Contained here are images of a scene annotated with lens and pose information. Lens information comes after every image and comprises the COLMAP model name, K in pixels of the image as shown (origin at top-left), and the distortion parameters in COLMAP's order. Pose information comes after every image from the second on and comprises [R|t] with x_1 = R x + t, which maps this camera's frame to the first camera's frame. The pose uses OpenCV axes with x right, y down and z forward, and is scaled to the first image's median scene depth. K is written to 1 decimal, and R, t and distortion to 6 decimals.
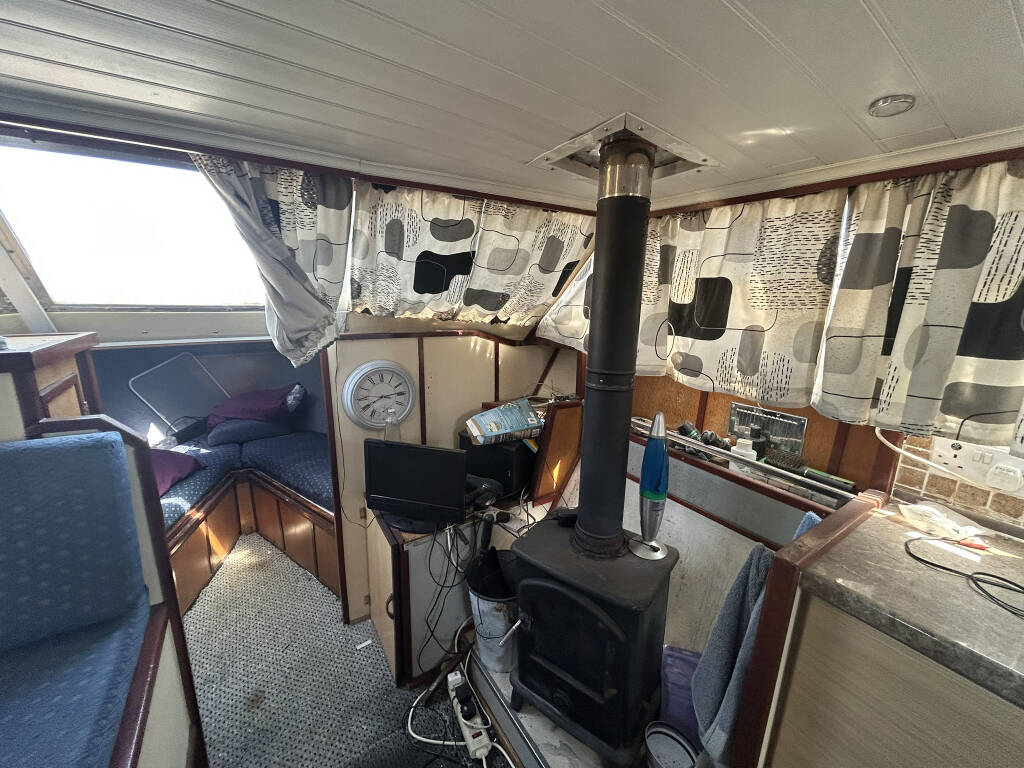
lens RADIAL K [[412.0, 0, 509.9], [0, 412.0, 385.4], [0, 0, 1]] dist [-0.000656, 0.000536]
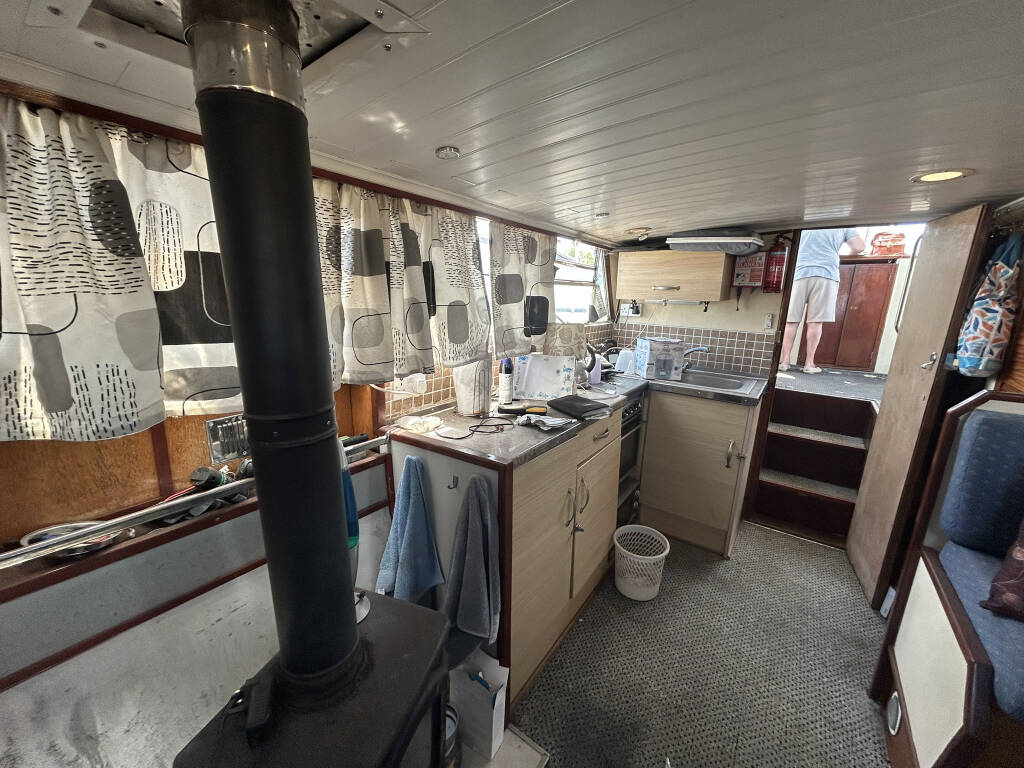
lens RADIAL K [[412.3, 0, 515.1], [0, 412.3, 391.2], [0, 0, 1]] dist [-0.010766, -0.000071]
pose [[-0.377226, -0.243086, 0.893650, -0.288211], [0.175699, 0.928630, 0.326767, -0.139494], [-0.909302, 0.280278, -0.307594, 0.626983]]
